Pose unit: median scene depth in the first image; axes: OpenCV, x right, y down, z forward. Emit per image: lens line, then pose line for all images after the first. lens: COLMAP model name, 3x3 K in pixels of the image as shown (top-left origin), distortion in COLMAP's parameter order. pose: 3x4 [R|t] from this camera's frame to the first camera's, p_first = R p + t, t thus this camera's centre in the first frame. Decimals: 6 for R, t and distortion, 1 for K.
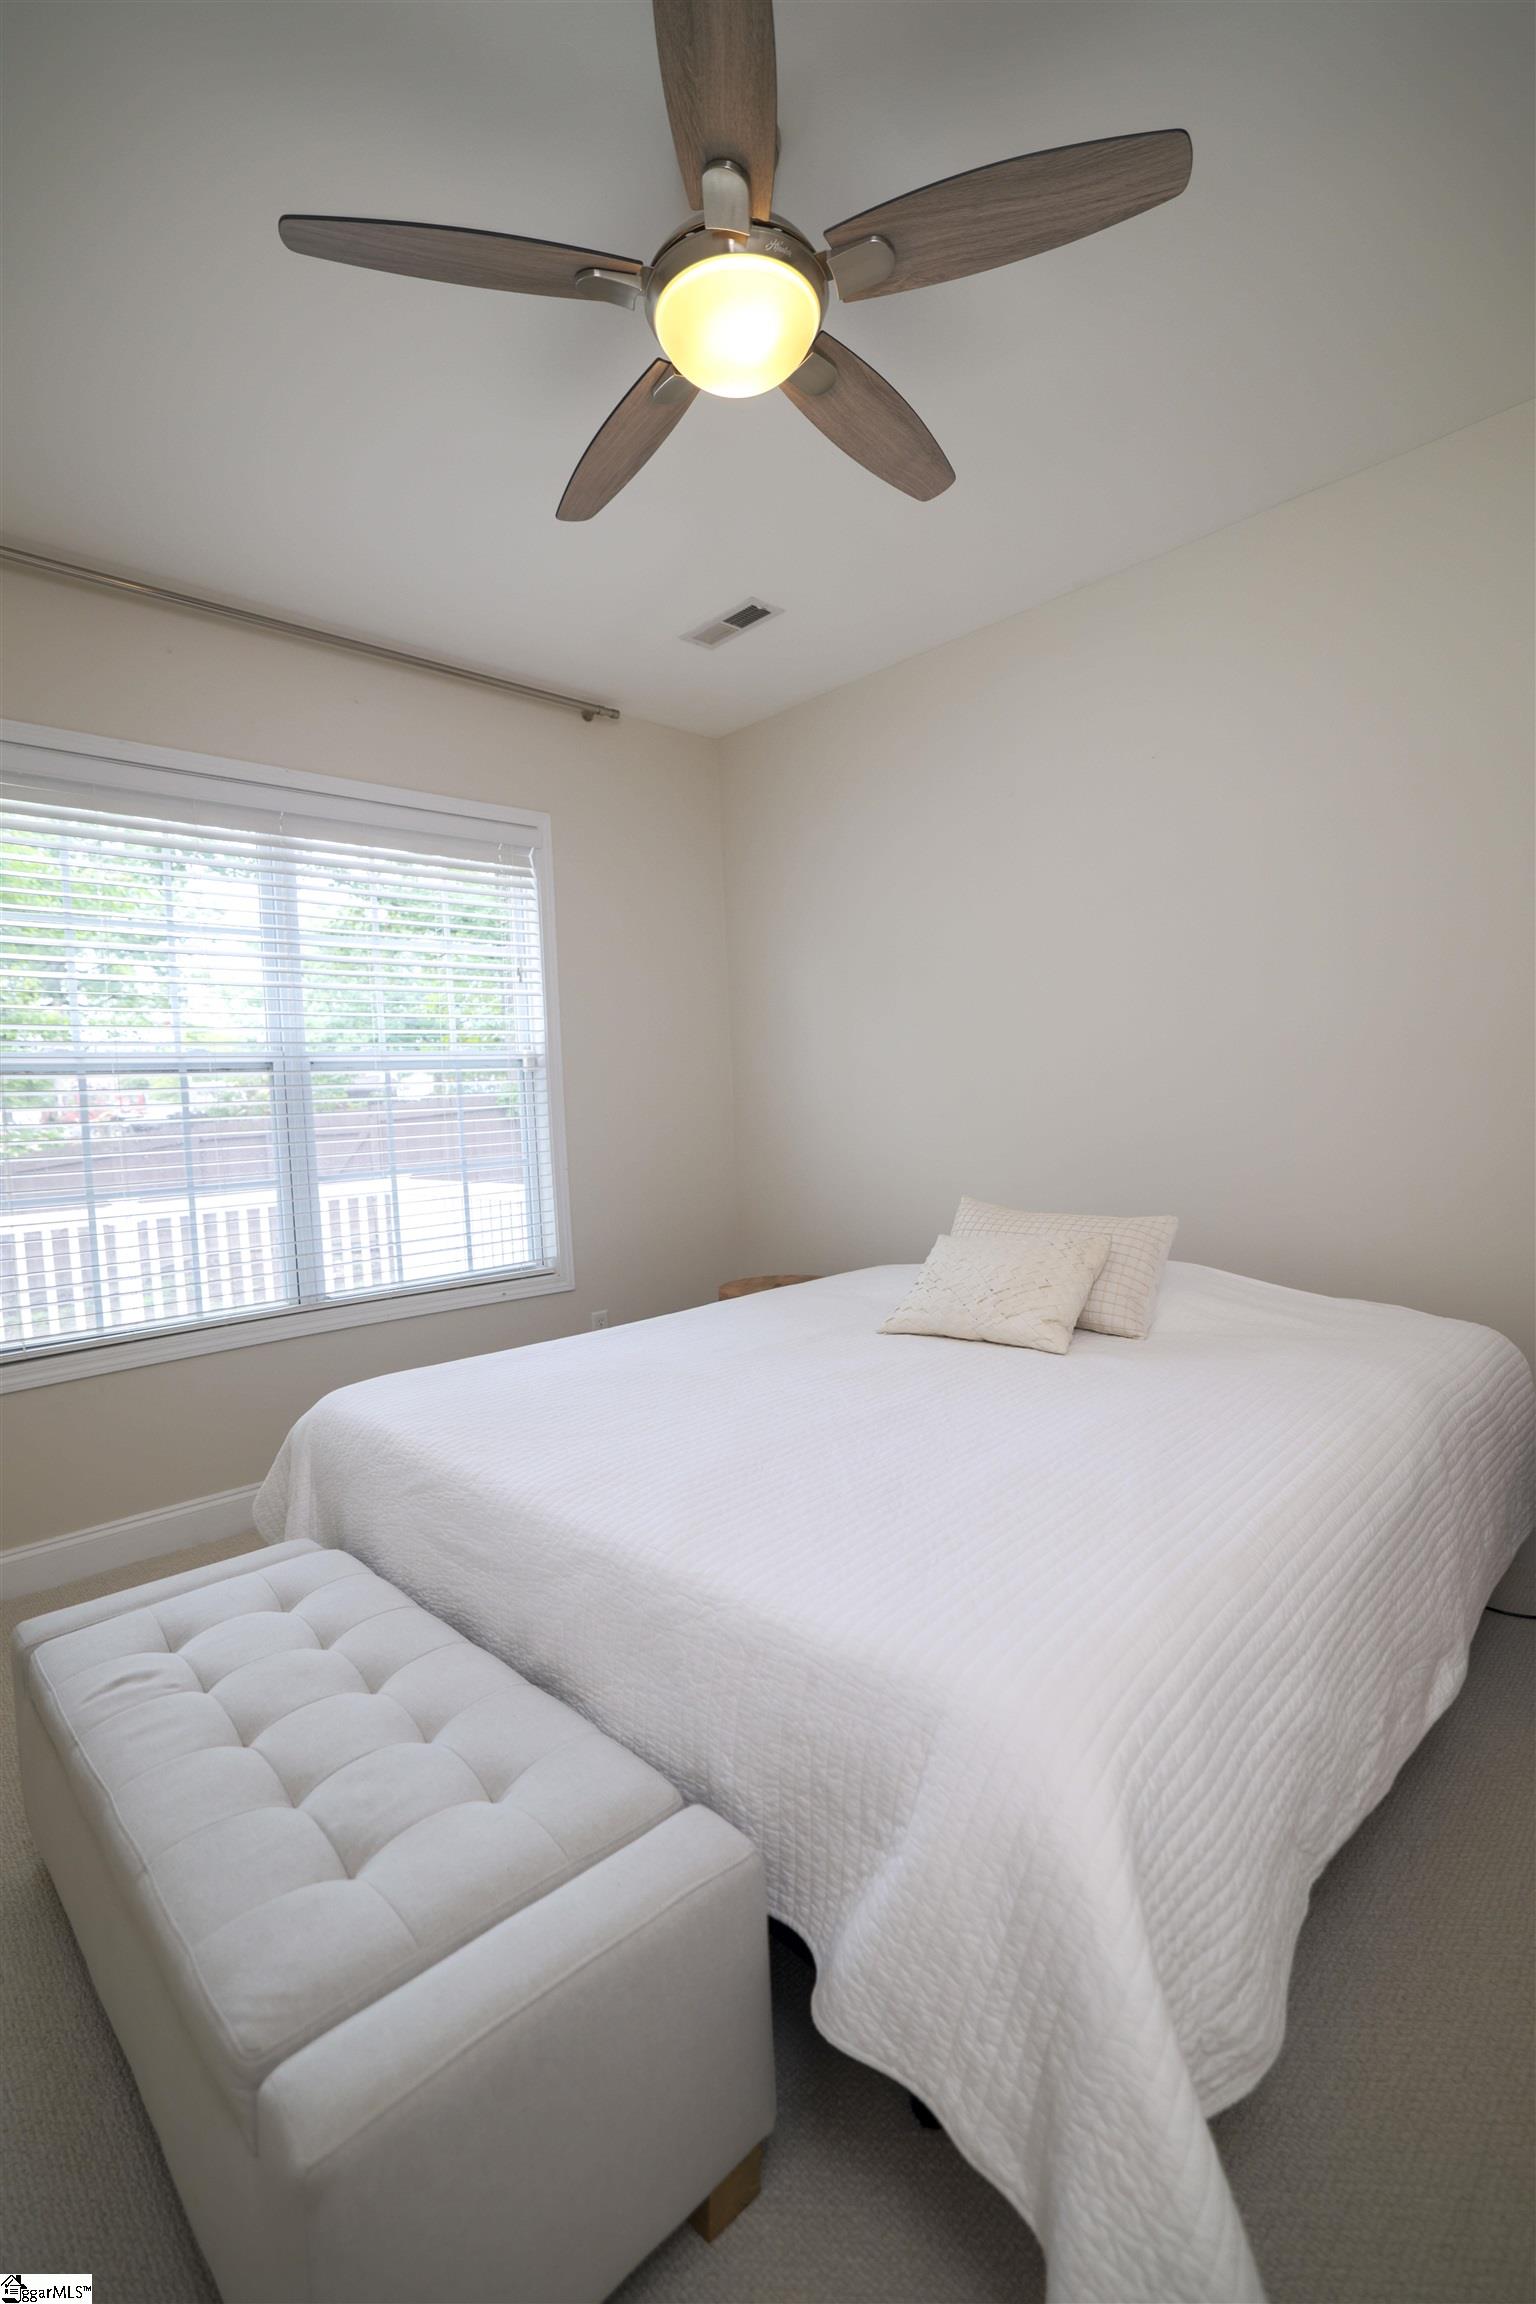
lens RADIAL K [[1040.1, 0, 770.5], [0, 1040.1, 1142.0], [0, 0, 1]] dist [-0.030384, 0.007570]
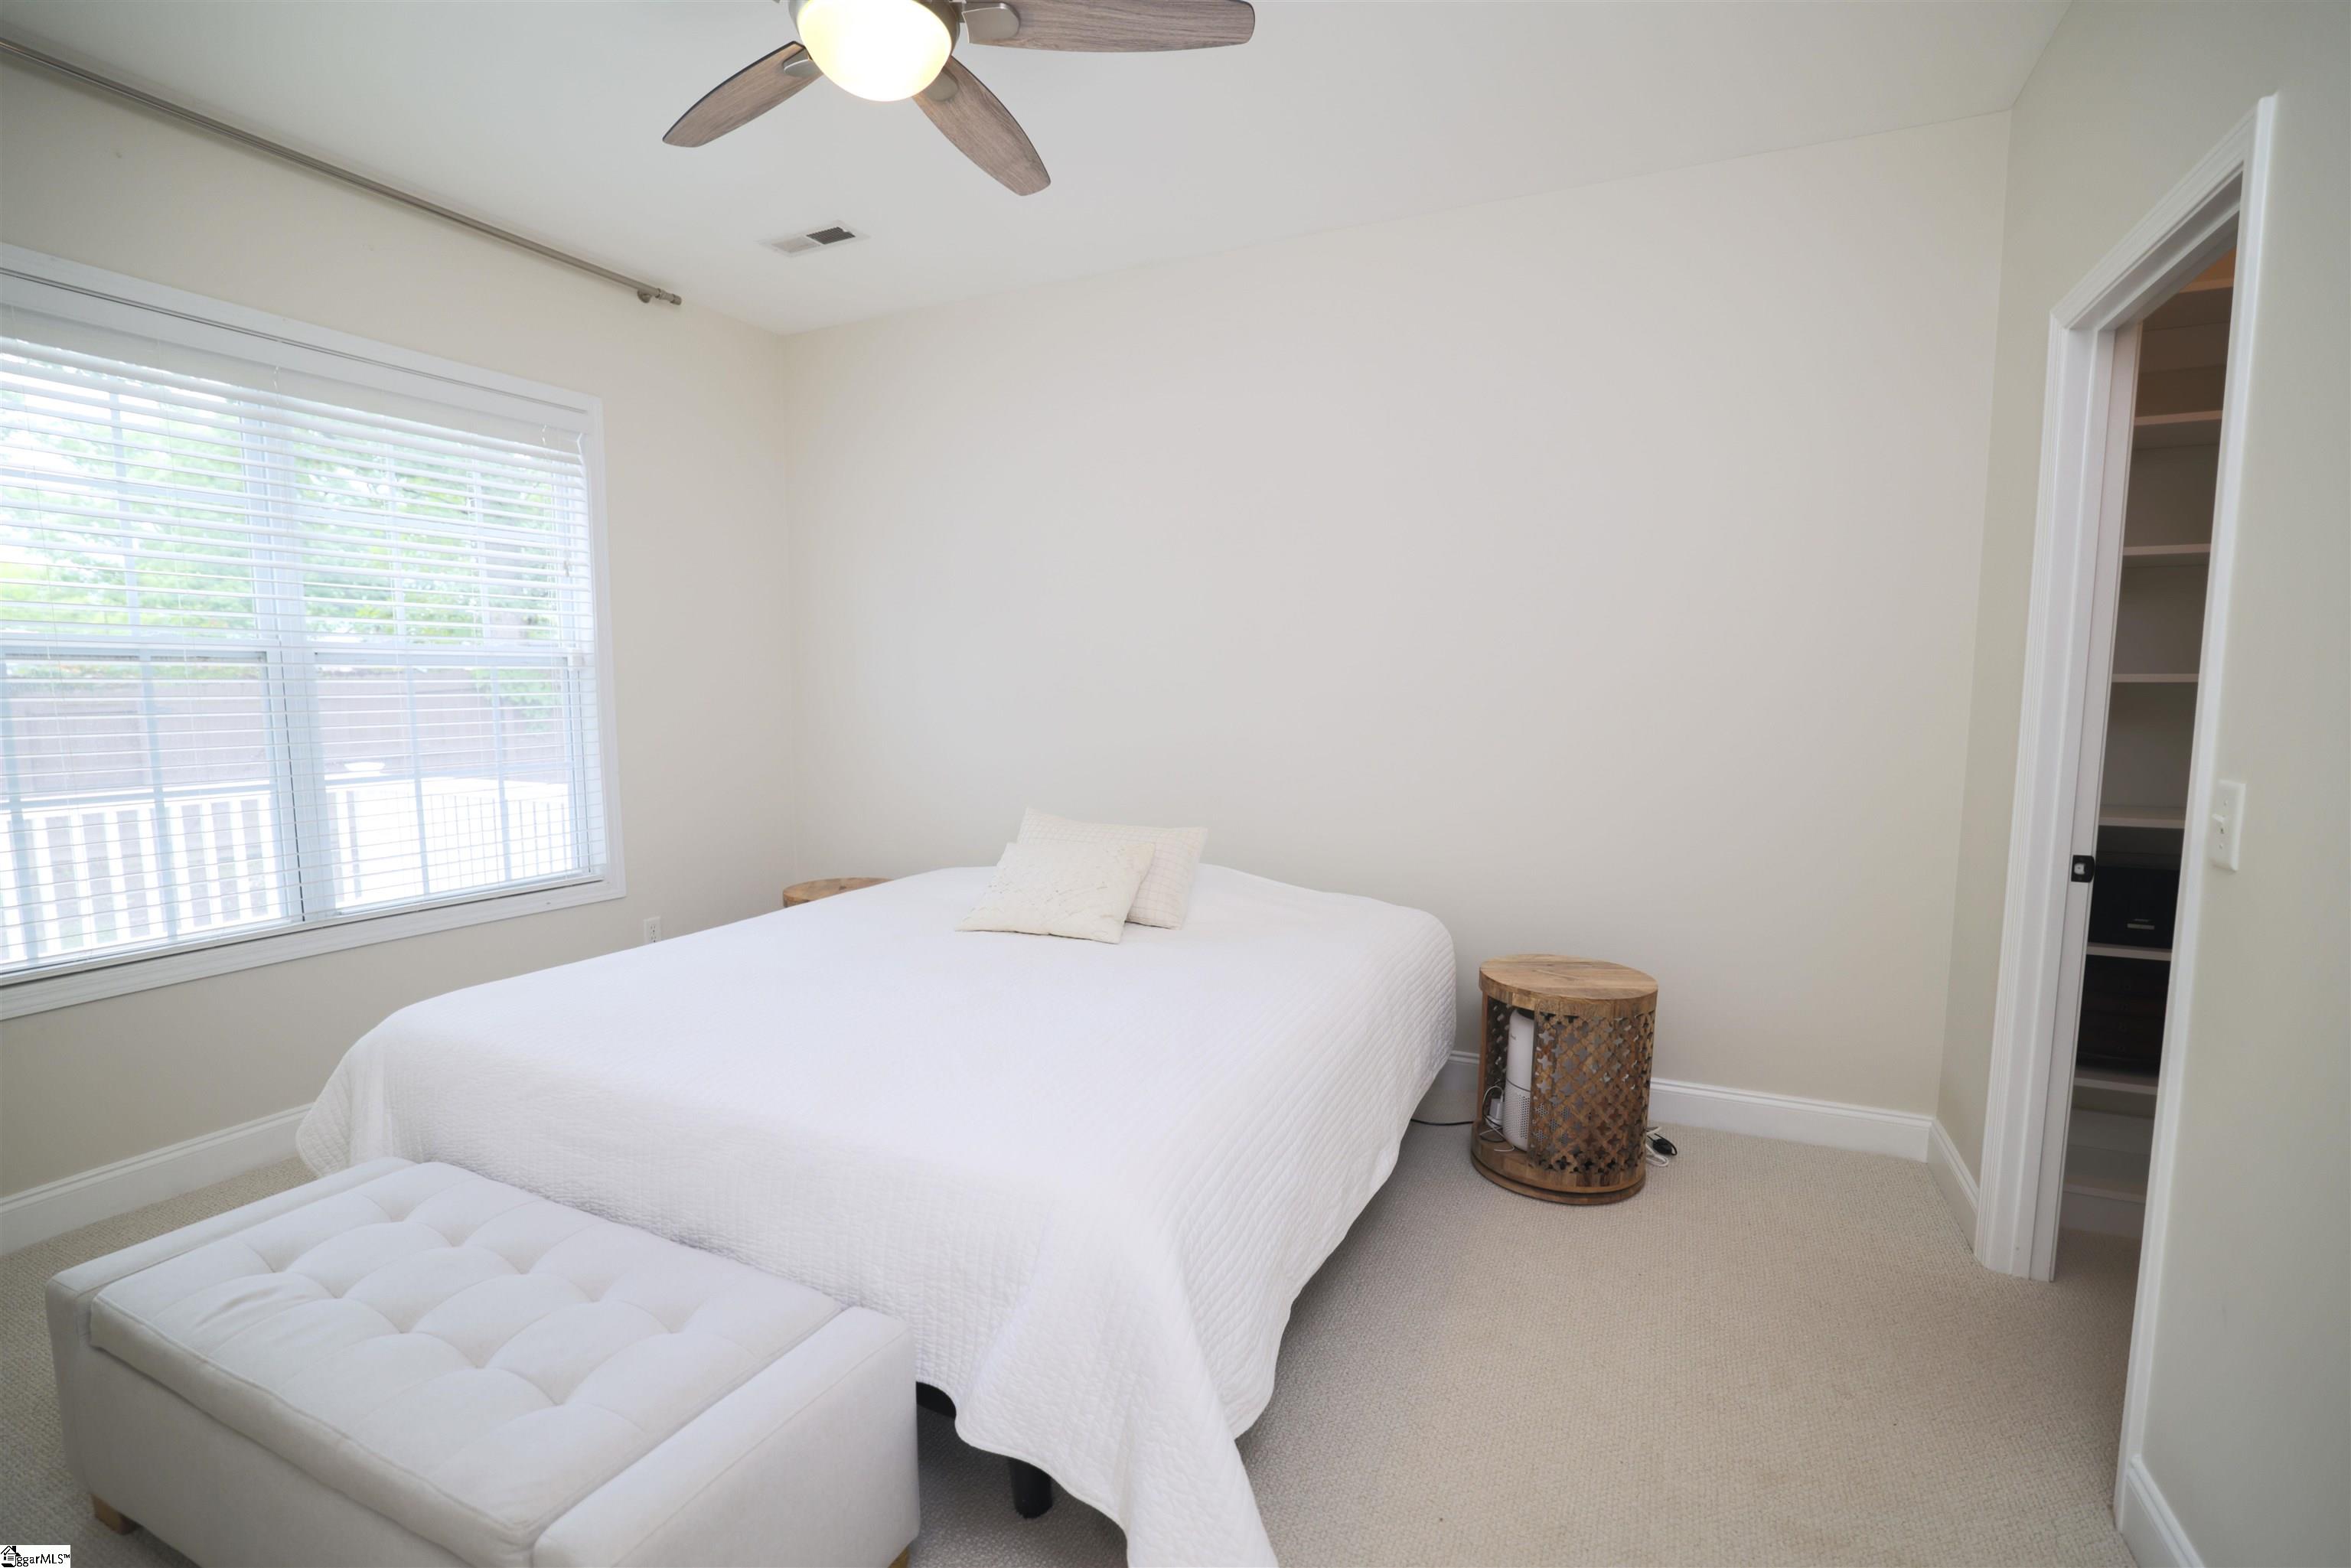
lens RADIAL K [[1061.3, 0, 1183.1], [0, 1061.3, 793.9], [0, 0, 1]] dist [-0.030384, 0.007570]
pose [[0.935432, 0.009394, 0.353383, -0.094680], [-0.029216, 0.998281, 0.050802, -0.038495], [-0.352299, -0.057846, 0.934098, -0.190504]]
